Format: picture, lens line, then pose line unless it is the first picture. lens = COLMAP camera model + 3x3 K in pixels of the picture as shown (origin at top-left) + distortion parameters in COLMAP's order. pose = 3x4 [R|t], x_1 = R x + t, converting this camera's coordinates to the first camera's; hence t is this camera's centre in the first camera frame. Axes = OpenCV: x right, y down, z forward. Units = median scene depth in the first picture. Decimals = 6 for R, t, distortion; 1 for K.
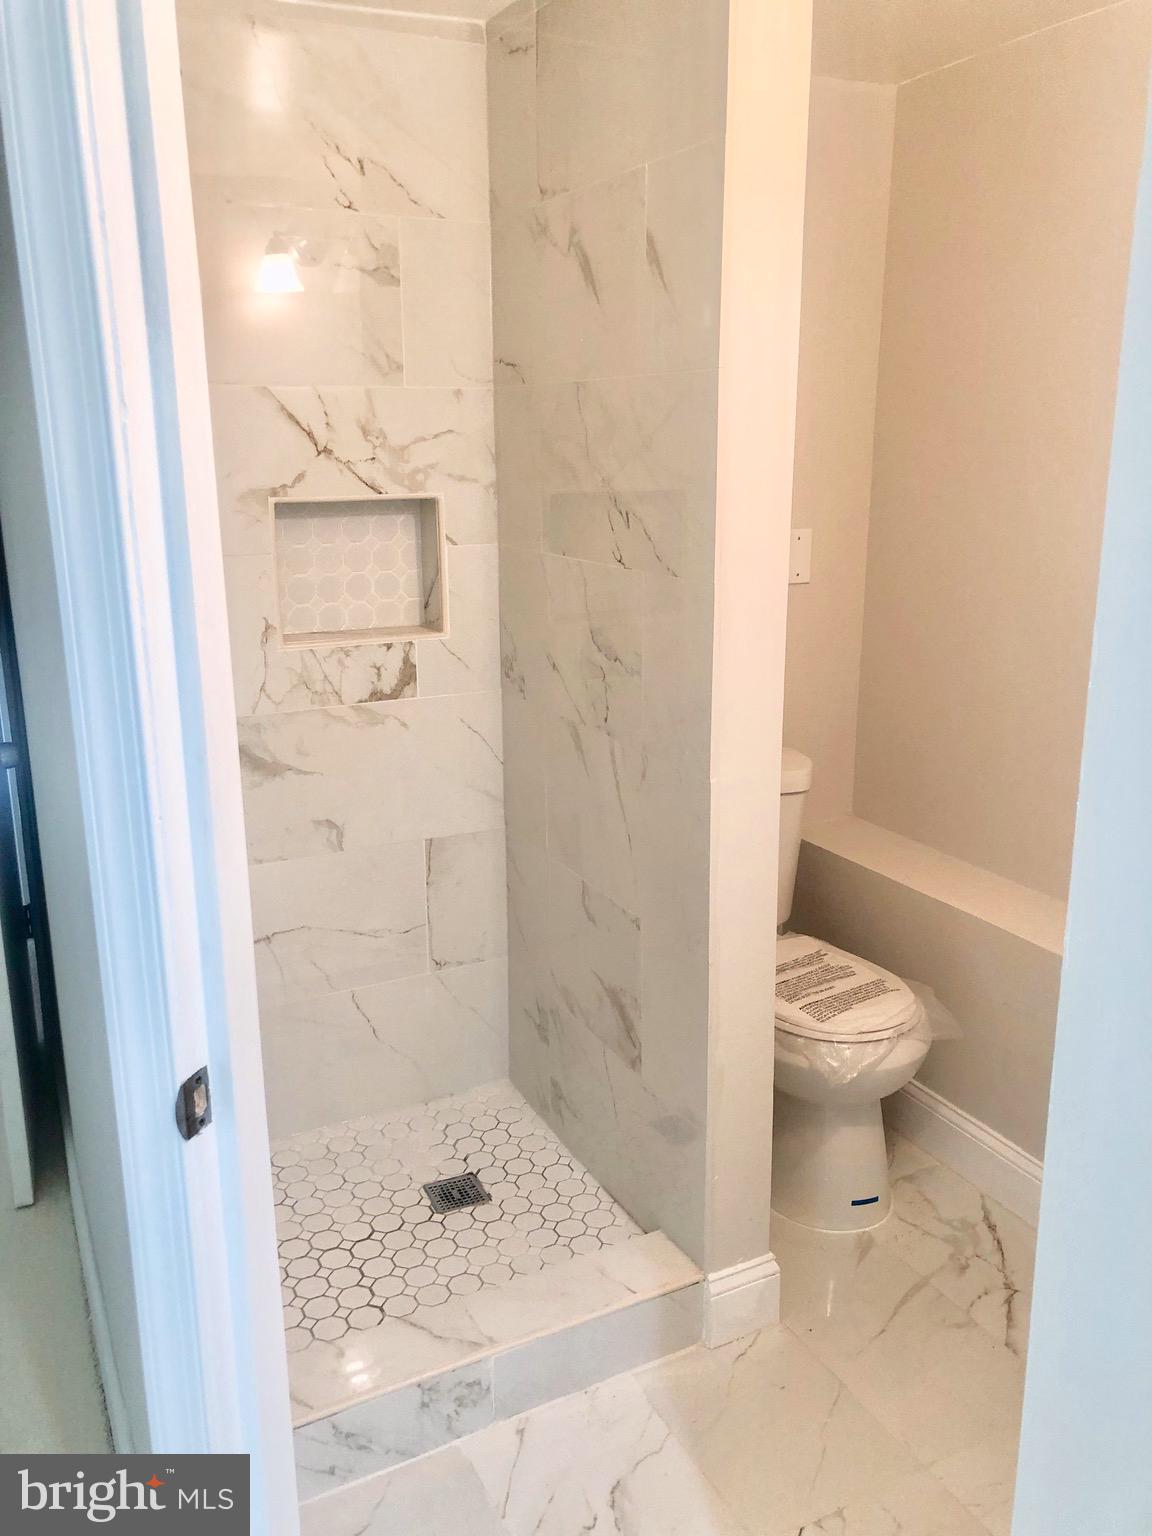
lens RADIAL K [[1266.5, 0, 572.5], [0, 1266.5, 755.4], [0, 0, 1]] dist [0.088678, -0.155965]
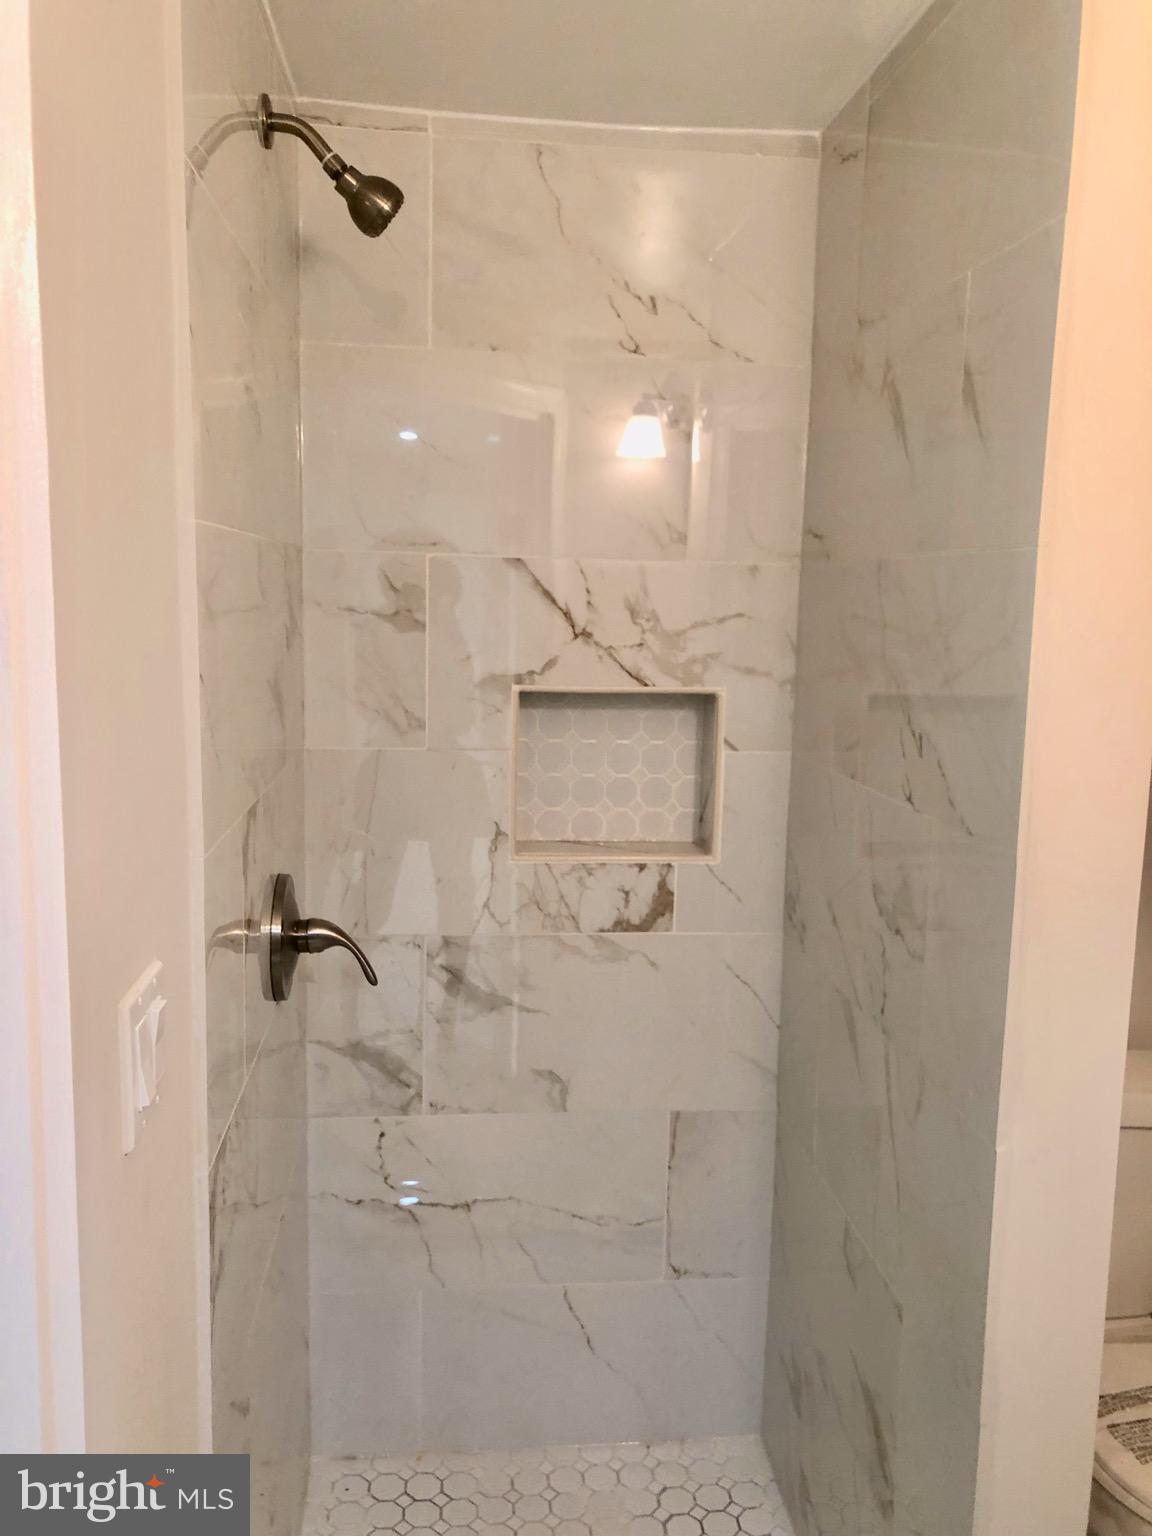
lens RADIAL K [[1266.5, 0, 575.7], [0, 1266.5, 768.4], [0, 0, 1]] dist [0.088678, -0.155965]
pose [[0.939739, 0.075322, -0.333494, 0.084041], [-0.112559, 0.989212, -0.093755, -0.068547], [0.322834, 0.125643, 0.938079, 0.214253]]
